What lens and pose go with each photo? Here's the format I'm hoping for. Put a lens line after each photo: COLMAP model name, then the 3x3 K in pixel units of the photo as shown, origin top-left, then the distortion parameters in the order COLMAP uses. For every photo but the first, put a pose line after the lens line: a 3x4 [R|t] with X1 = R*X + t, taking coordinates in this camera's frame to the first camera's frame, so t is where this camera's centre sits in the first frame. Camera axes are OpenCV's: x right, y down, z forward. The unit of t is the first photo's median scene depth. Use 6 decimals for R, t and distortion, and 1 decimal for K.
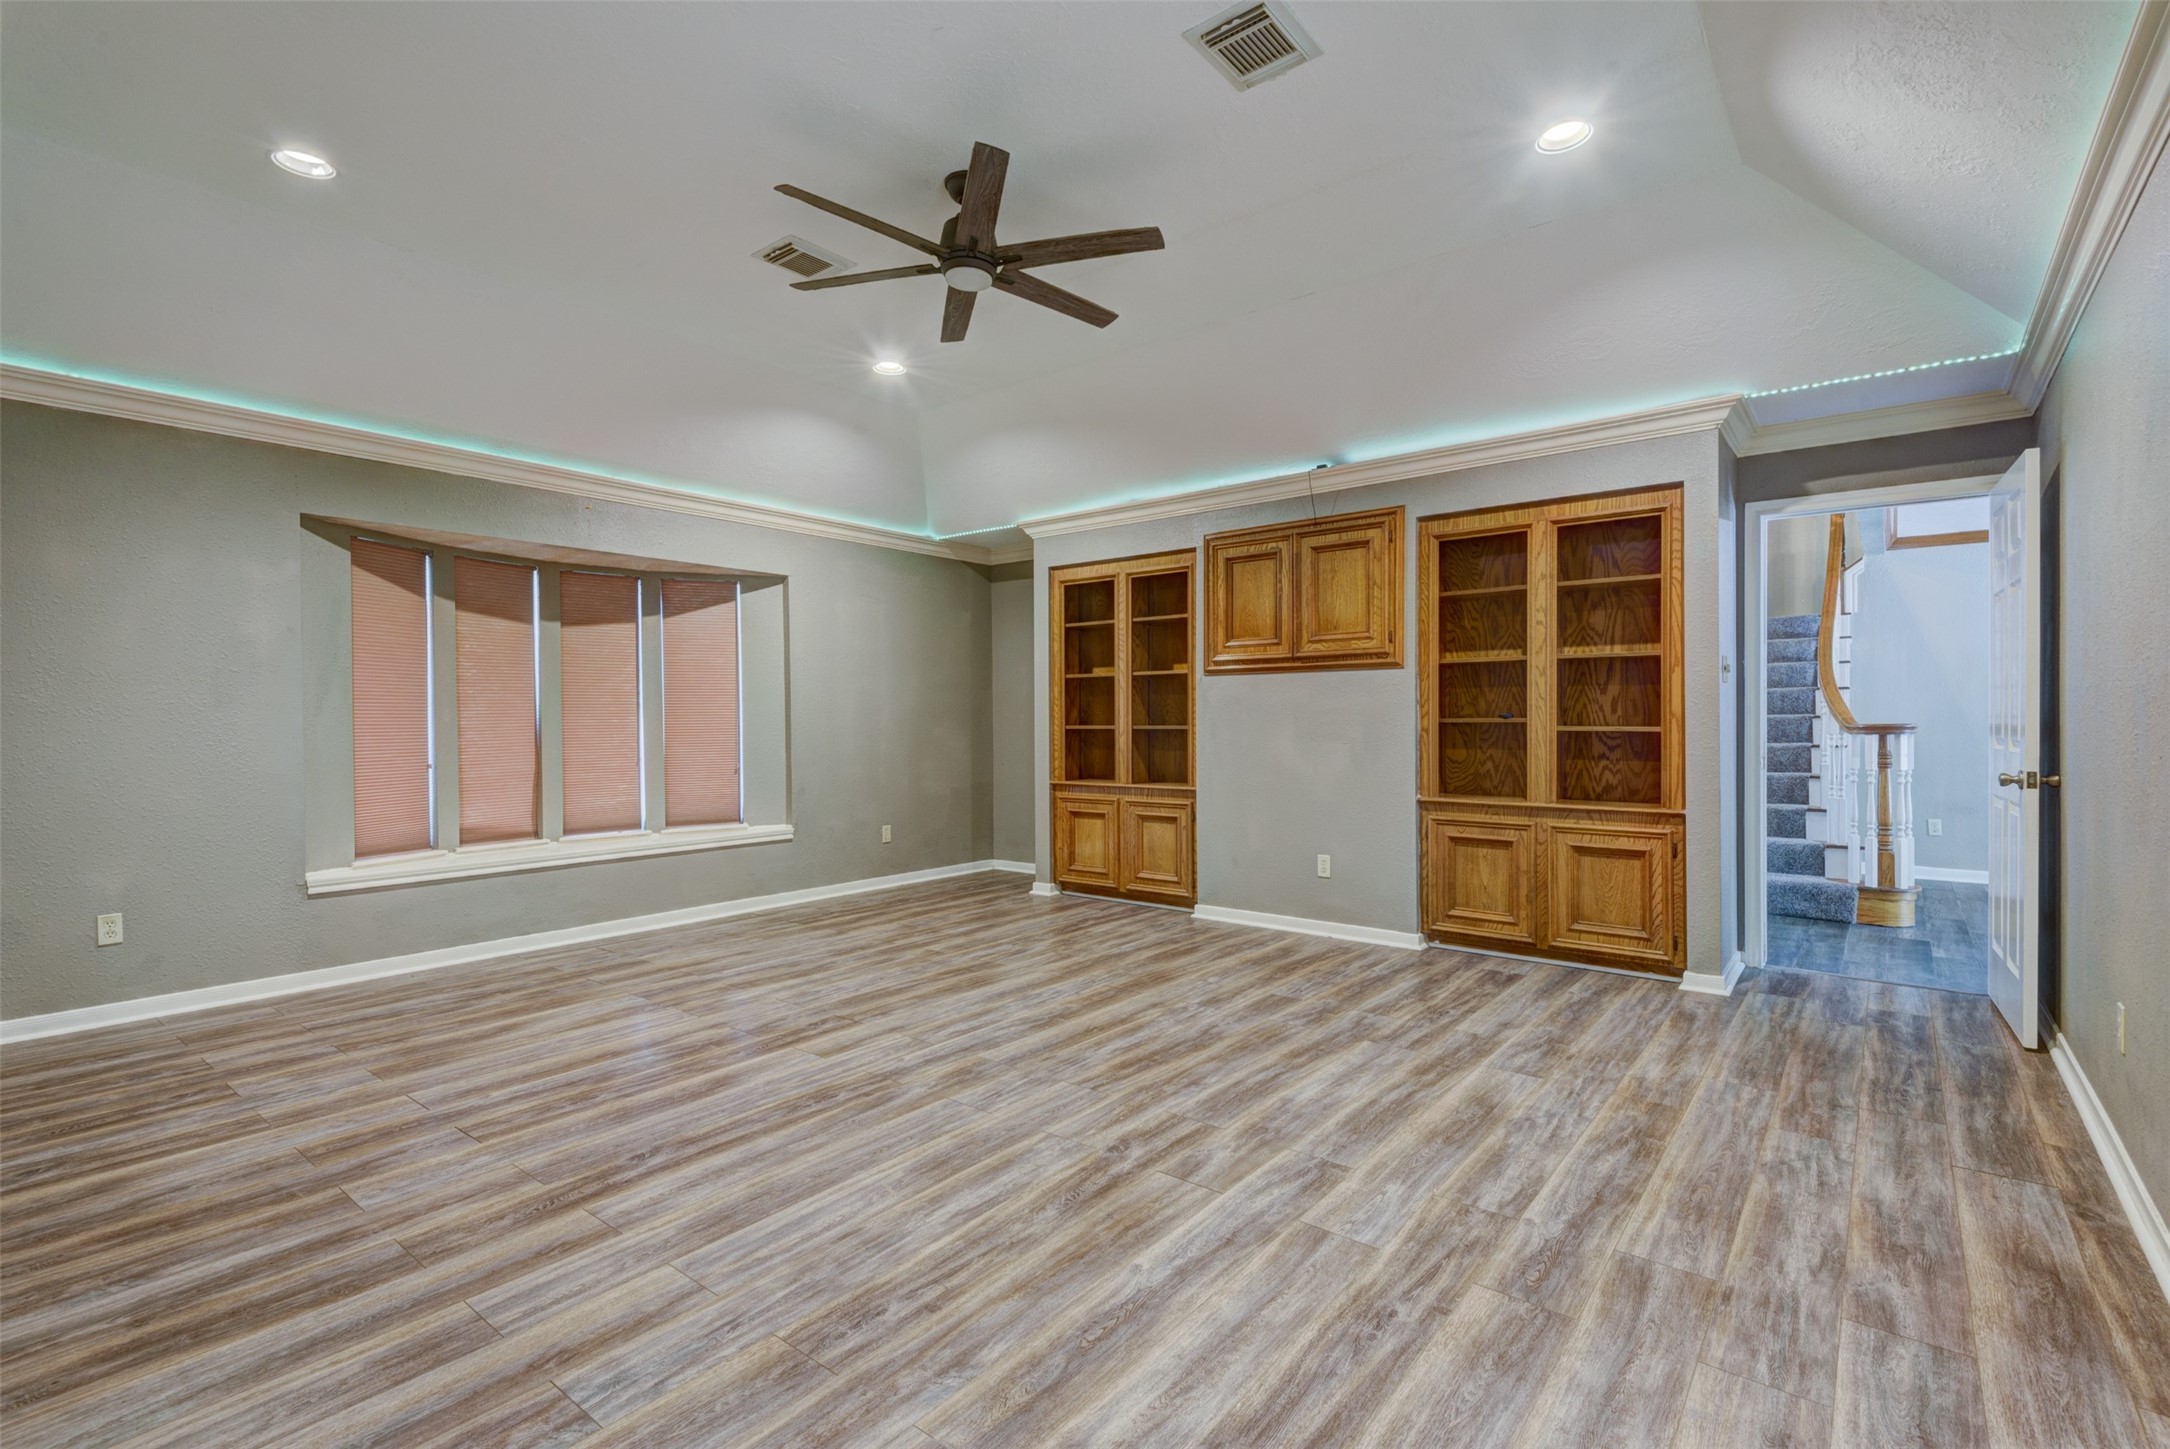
lens RADIAL K [[983.2, 0, 1097.5], [0, 983.2, 719.5], [0, 0, 1]] dist [0.024370, -0.012051]
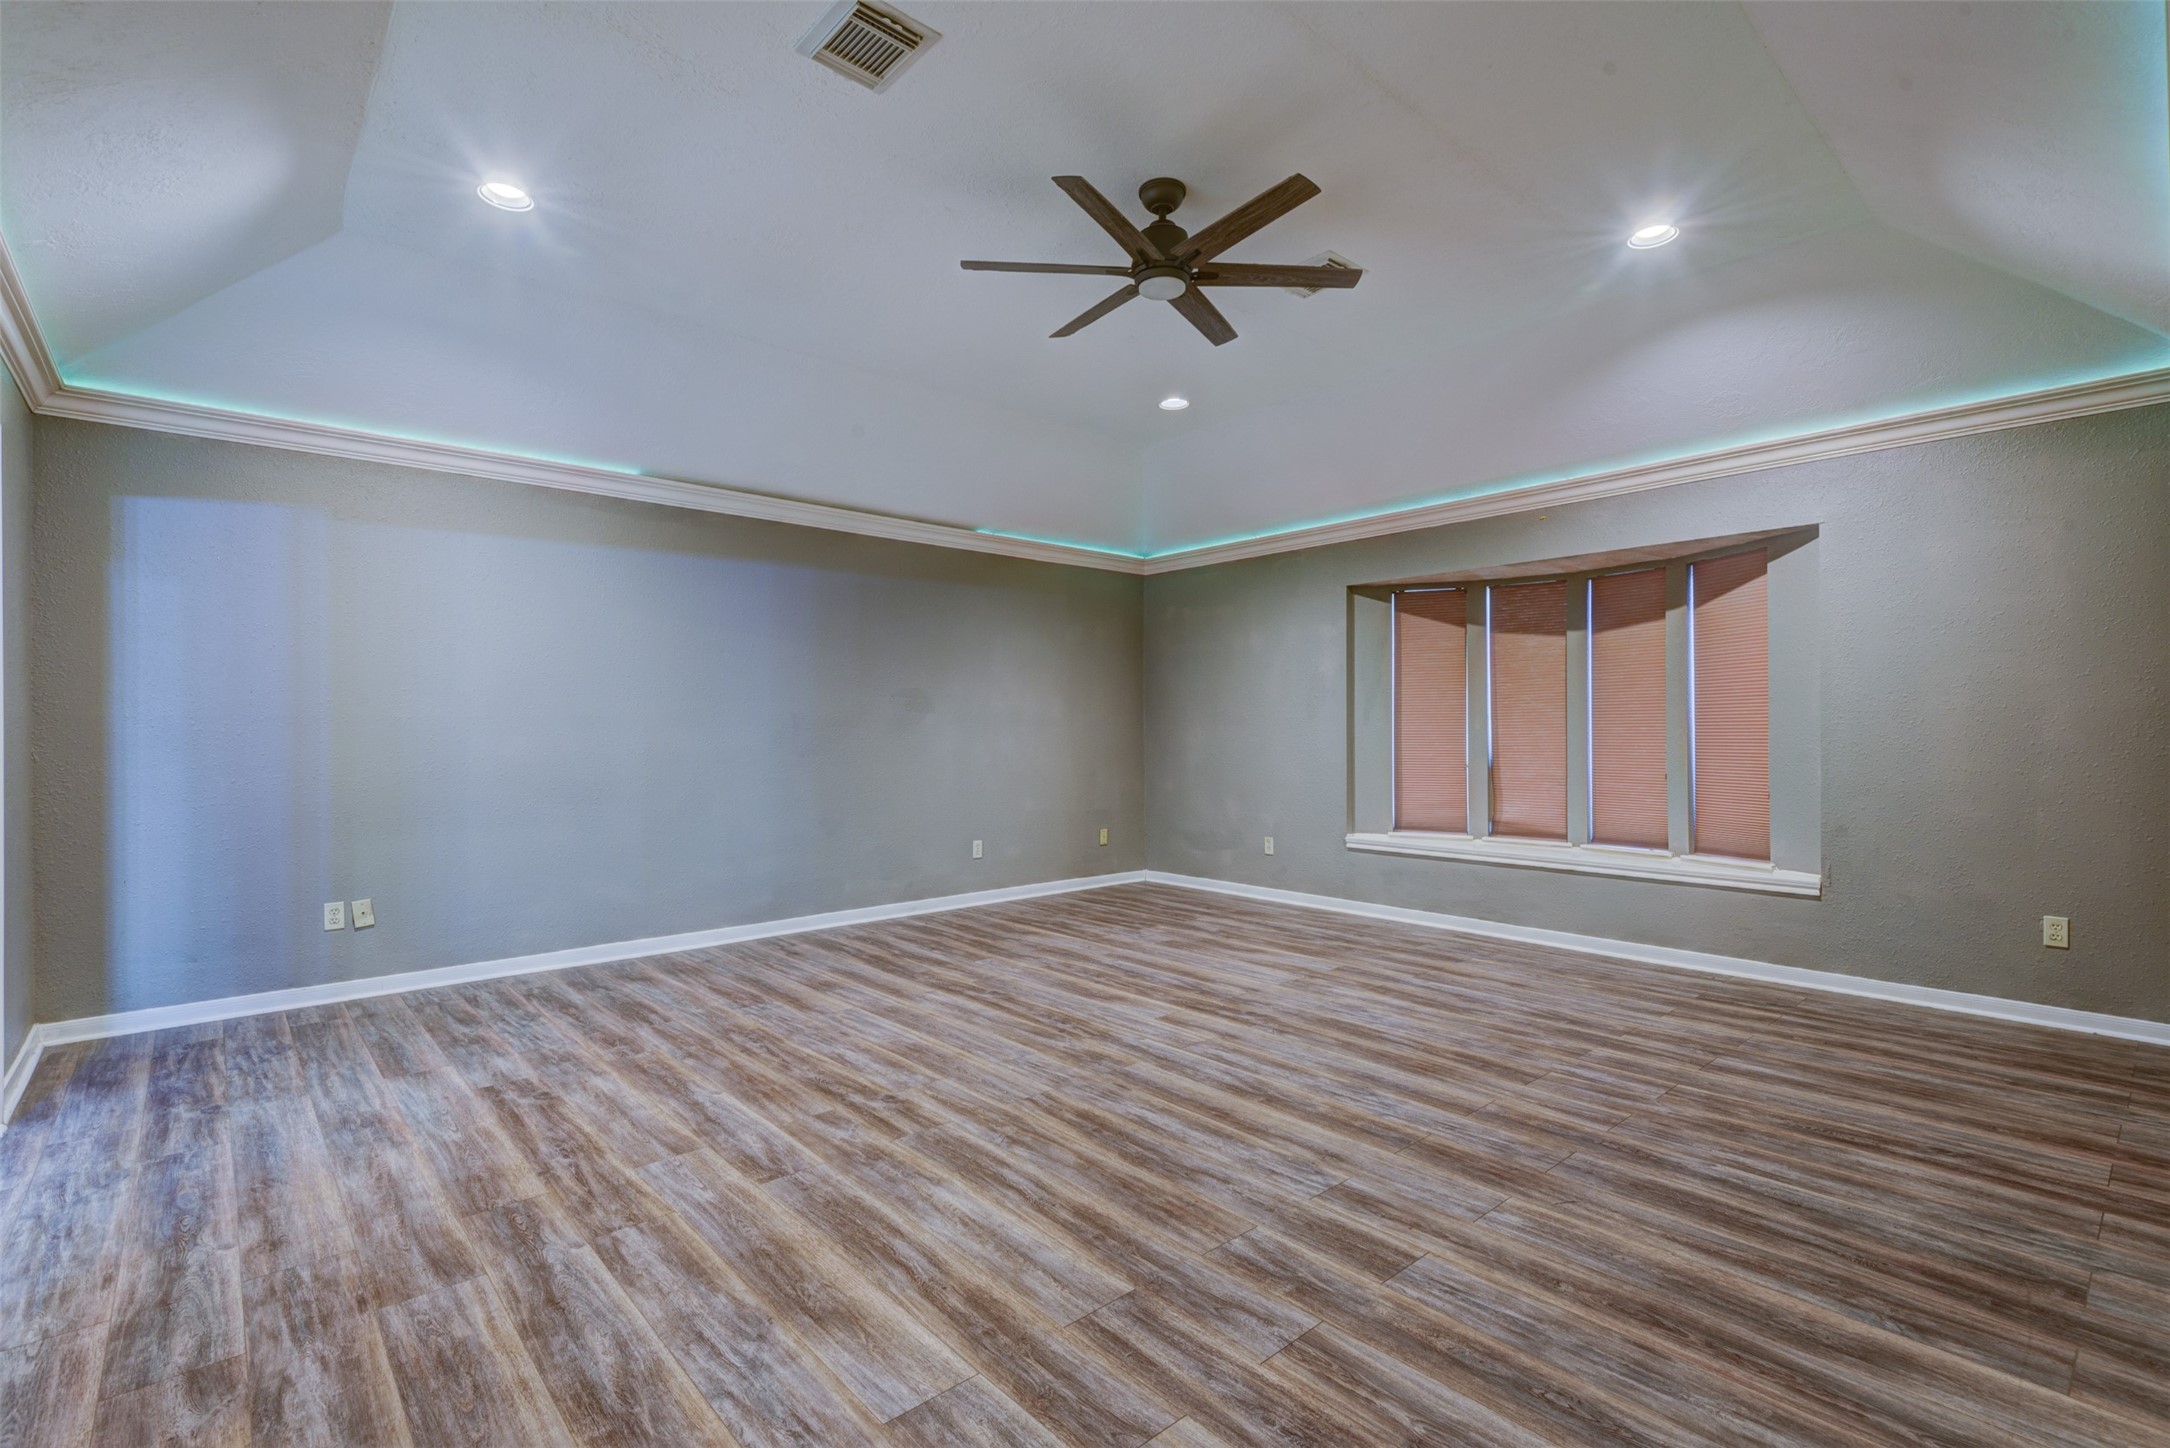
lens RADIAL K [[983.2, 0, 1092.0], [0, 983.2, 730.1], [0, 0, 1]] dist [0.024370, -0.012051]
pose [[-0.163209, 0.008051, -0.986559, 1.041756], [0.002167, 0.999967, 0.007801, -0.011206], [0.986589, -0.000864, -0.163221, 1.312174]]
